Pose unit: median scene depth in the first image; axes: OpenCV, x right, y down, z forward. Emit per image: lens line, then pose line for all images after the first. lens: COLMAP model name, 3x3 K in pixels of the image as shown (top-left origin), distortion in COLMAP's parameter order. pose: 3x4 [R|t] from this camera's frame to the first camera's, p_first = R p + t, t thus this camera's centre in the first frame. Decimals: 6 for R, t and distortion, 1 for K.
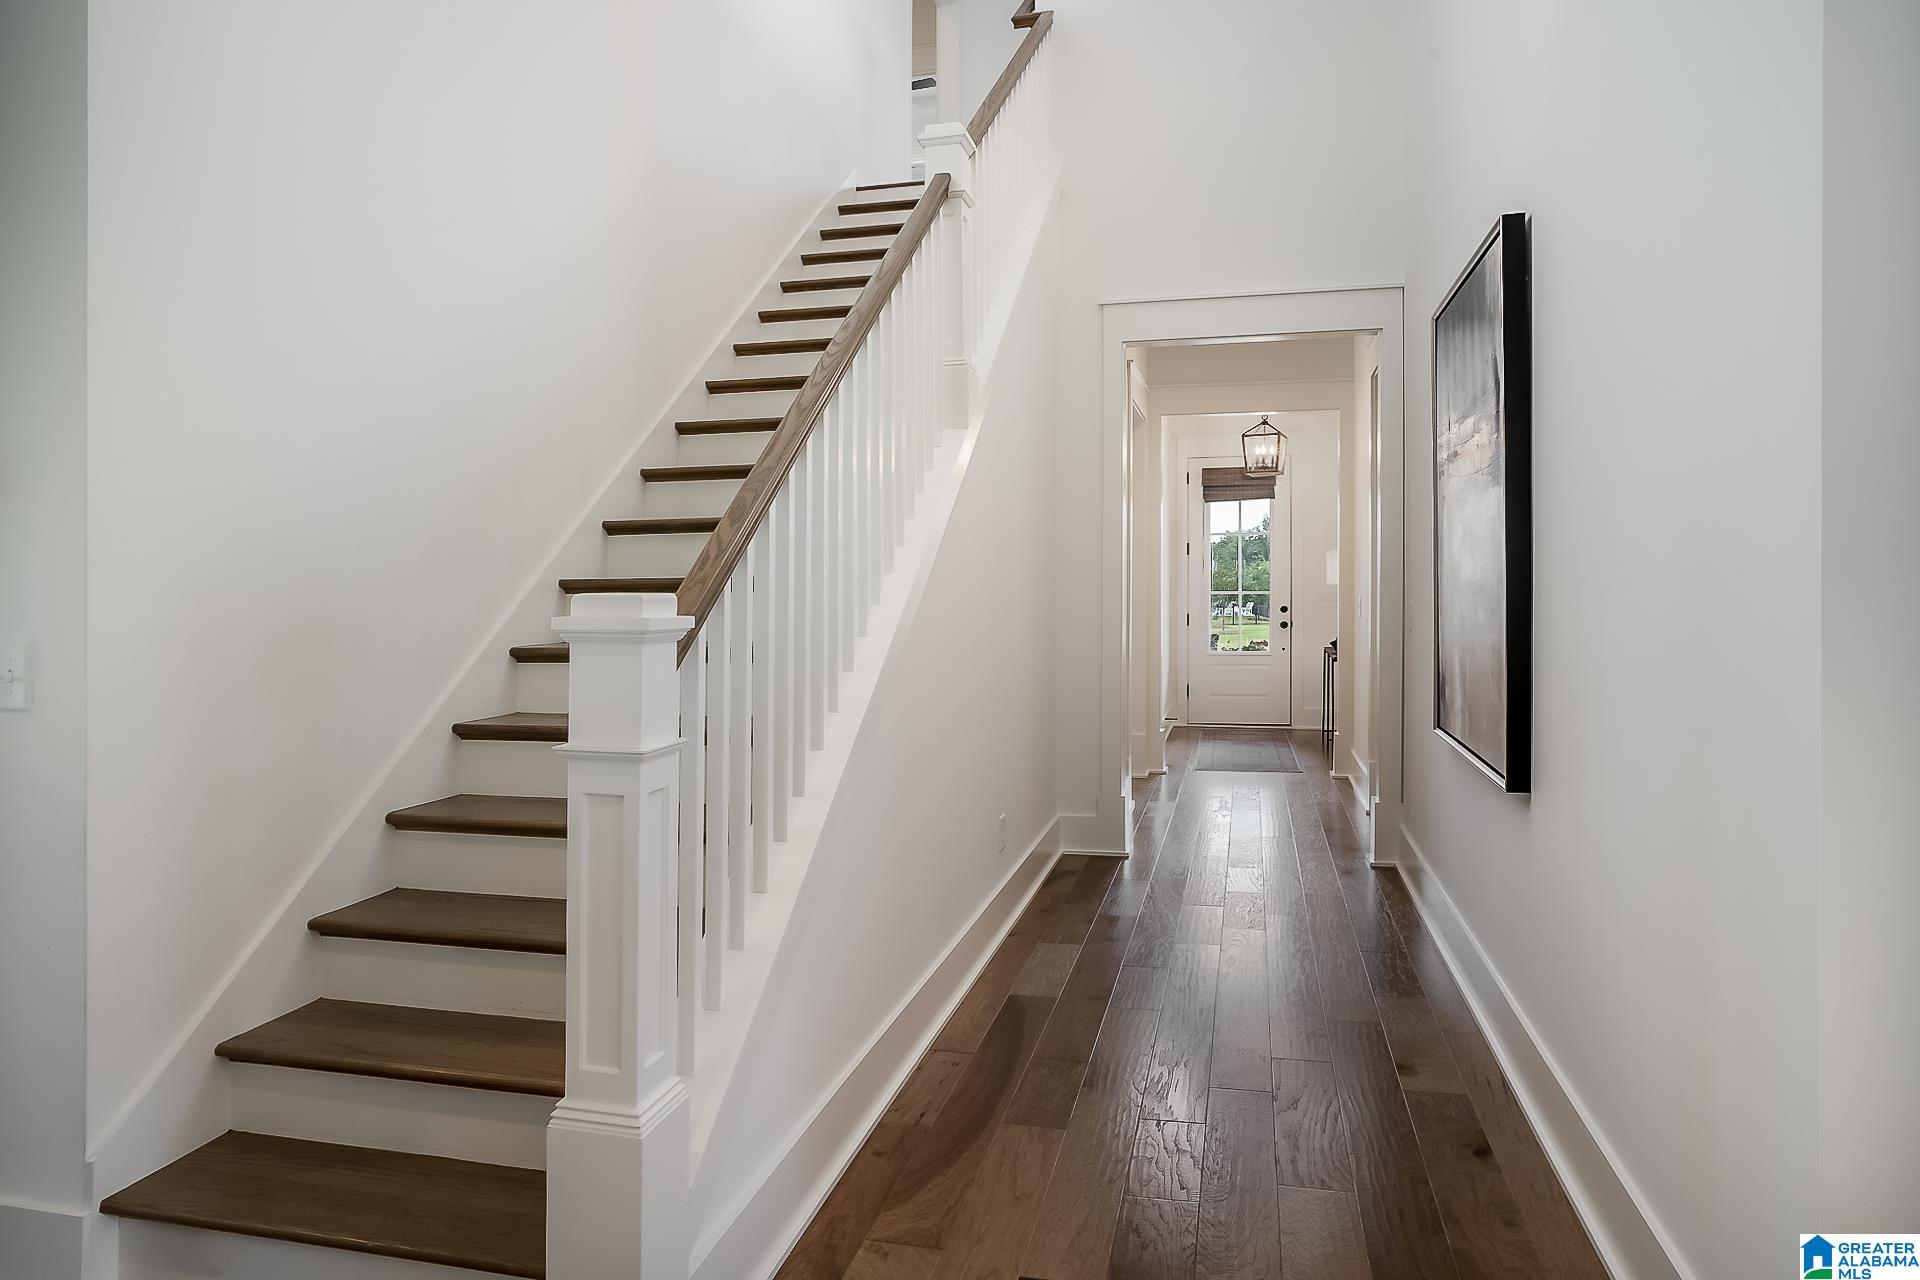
lens RADIAL K [[1254.4, 0, 914.8], [0, 1254.4, 633.9], [0, 0, 1]] dist [-0.003307, -0.000458]
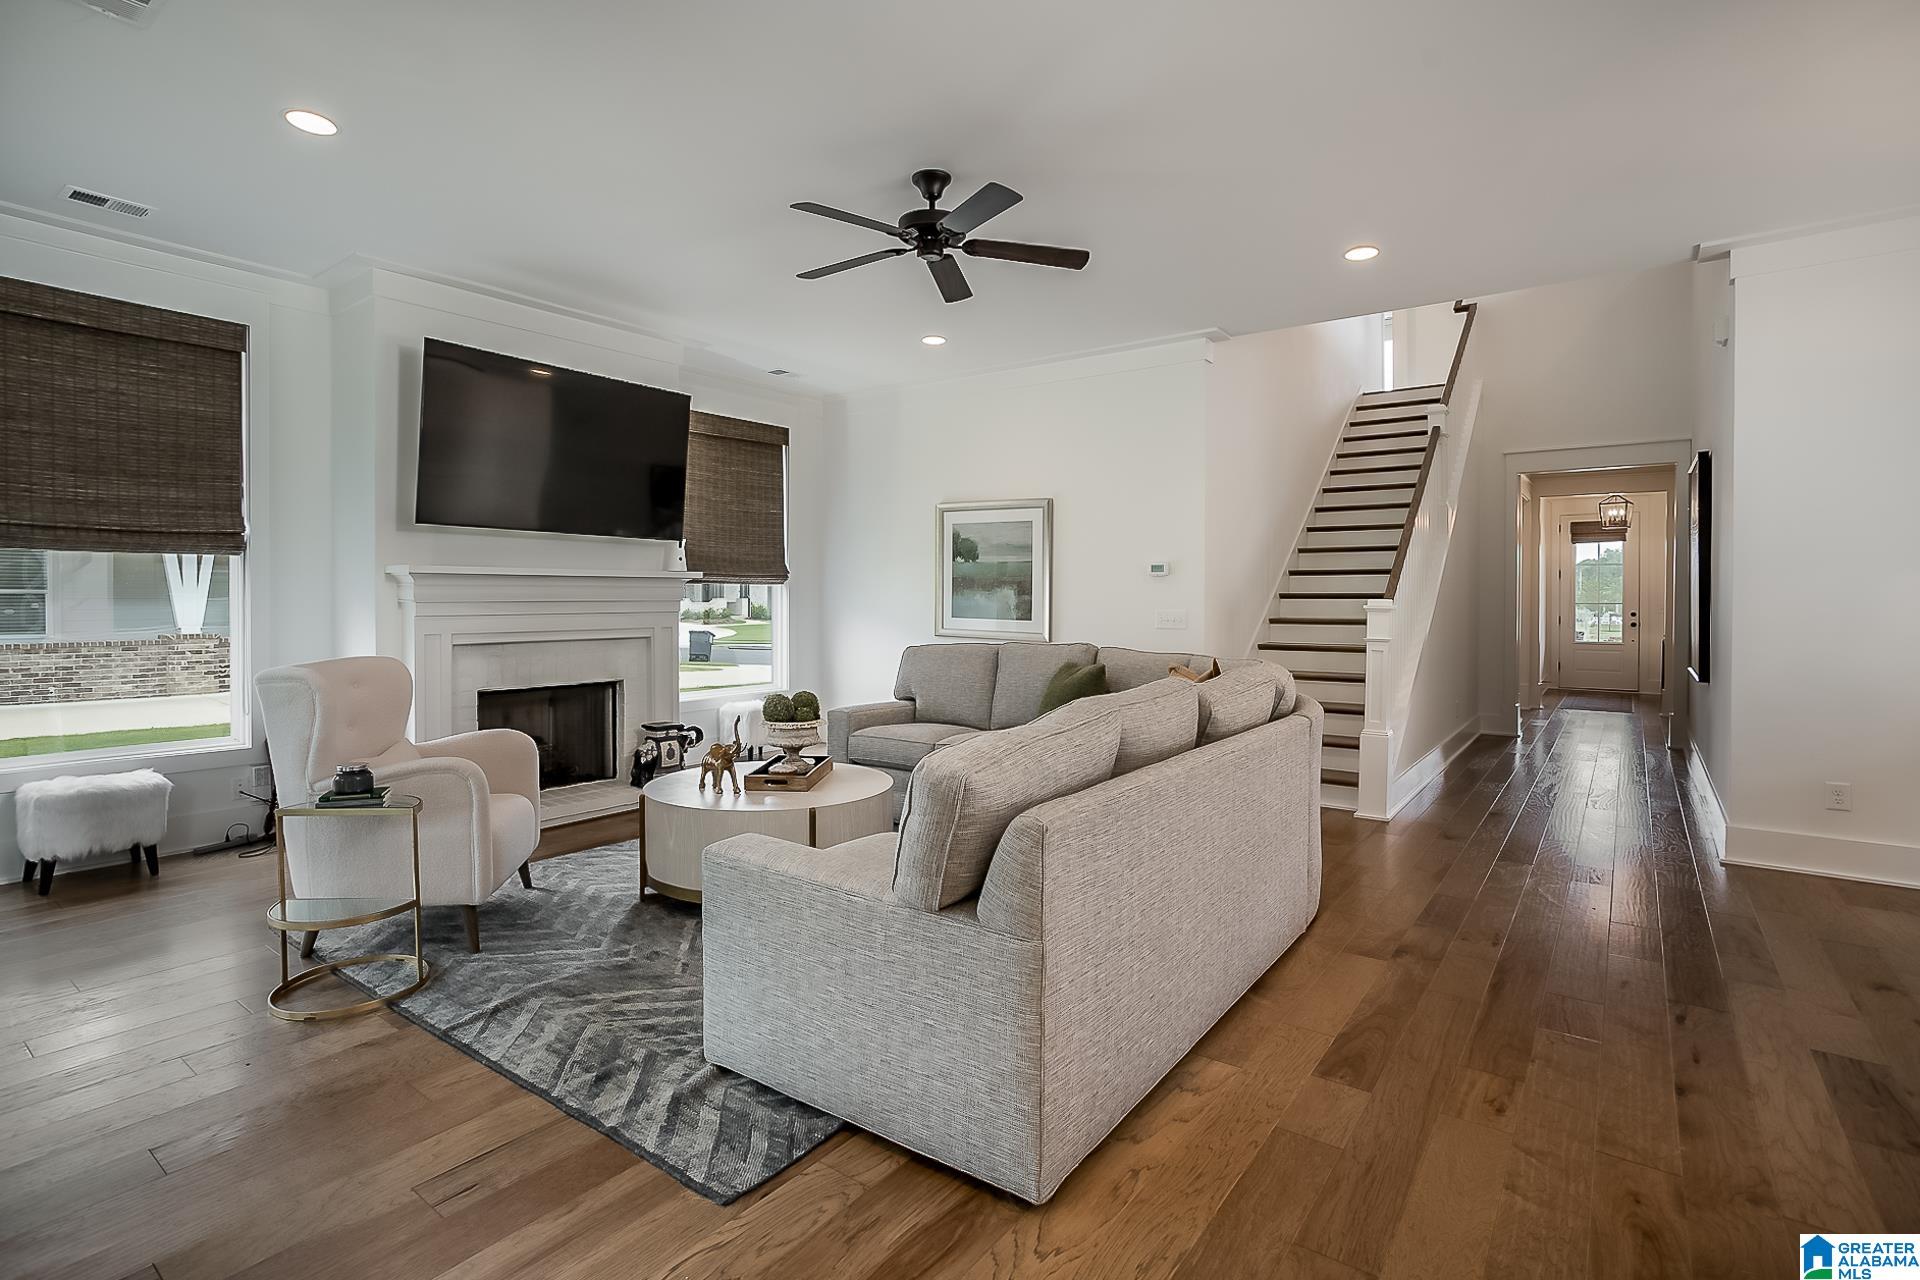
lens RADIAL K [[920.8, 0, 955.3], [0, 920.8, 586.3], [0, 0, 1]] dist [0.000615, 0.000089]
pose [[0.932537, 0.012643, -0.360852, -0.074575], [-0.028013, 0.998908, -0.037395, 0.011968], [0.359985, 0.044981, 0.931873, -0.366719]]
